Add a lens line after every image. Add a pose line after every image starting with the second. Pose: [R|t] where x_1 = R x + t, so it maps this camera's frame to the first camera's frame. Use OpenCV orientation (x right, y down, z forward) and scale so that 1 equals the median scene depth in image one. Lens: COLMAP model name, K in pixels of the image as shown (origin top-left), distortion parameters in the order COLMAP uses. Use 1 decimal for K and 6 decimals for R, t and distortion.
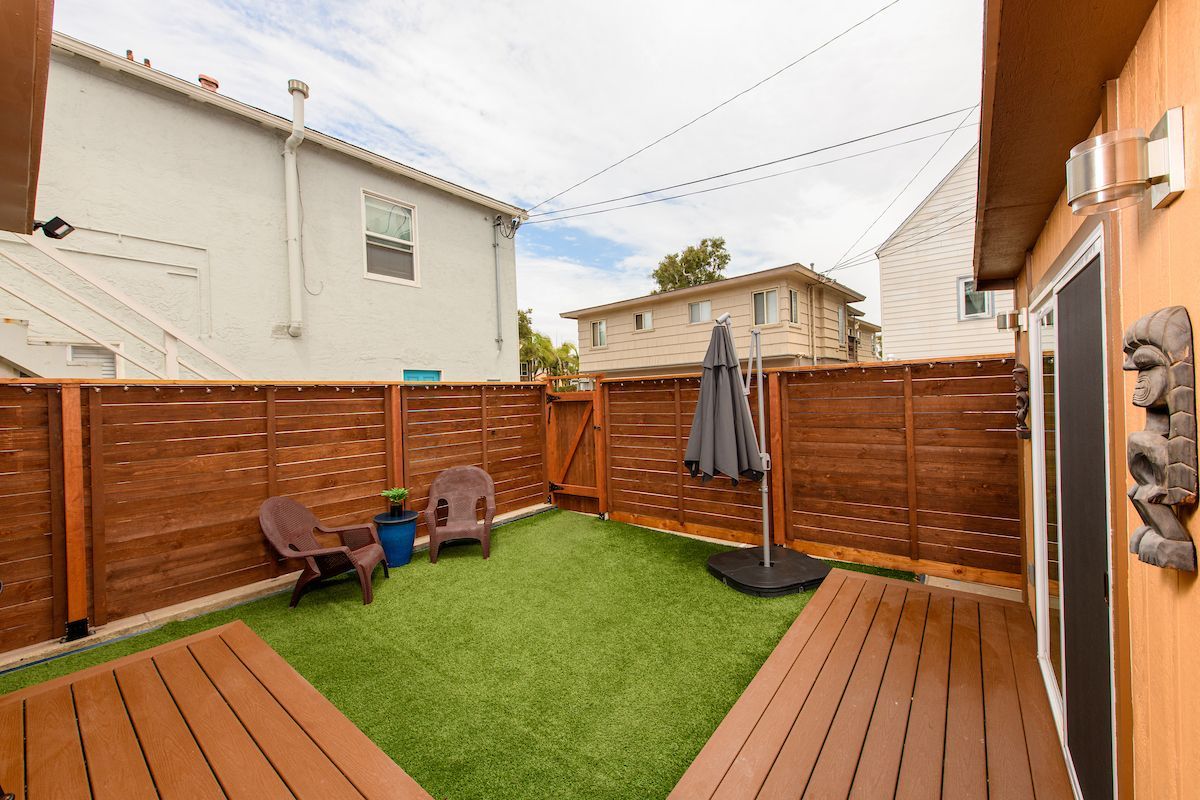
lens RADIAL K [[464.7, 0, 605.1], [0, 464.7, 397.3], [0, 0, 1]] dist [0.000445, -0.000026]
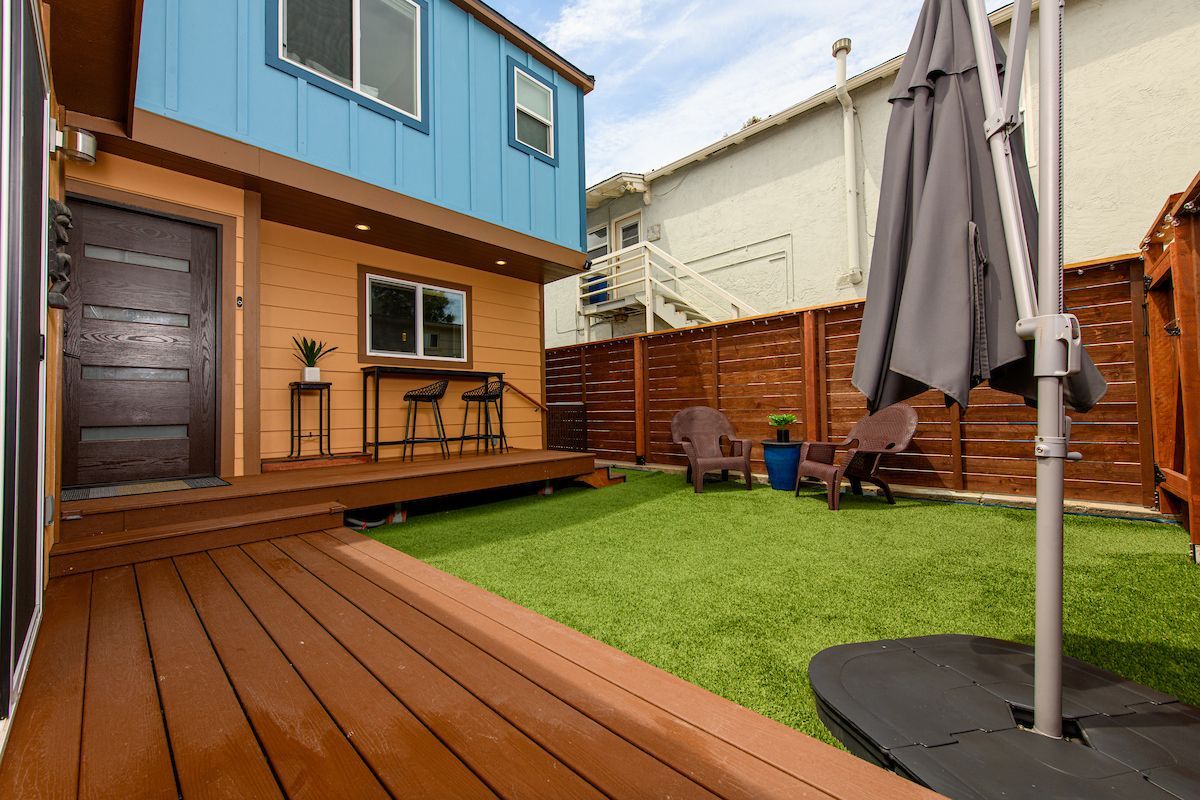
lens RADIAL K [[464.7, 0, 605.1], [0, 464.7, 397.3], [0, 0, 1]] dist [0.000445, -0.000026]
pose [[-0.091544, 0.007182, -0.995775, 0.552981], [0.021455, 0.999756, 0.005238, 0.138318], [0.995570, -0.020885, -0.091676, 0.664624]]
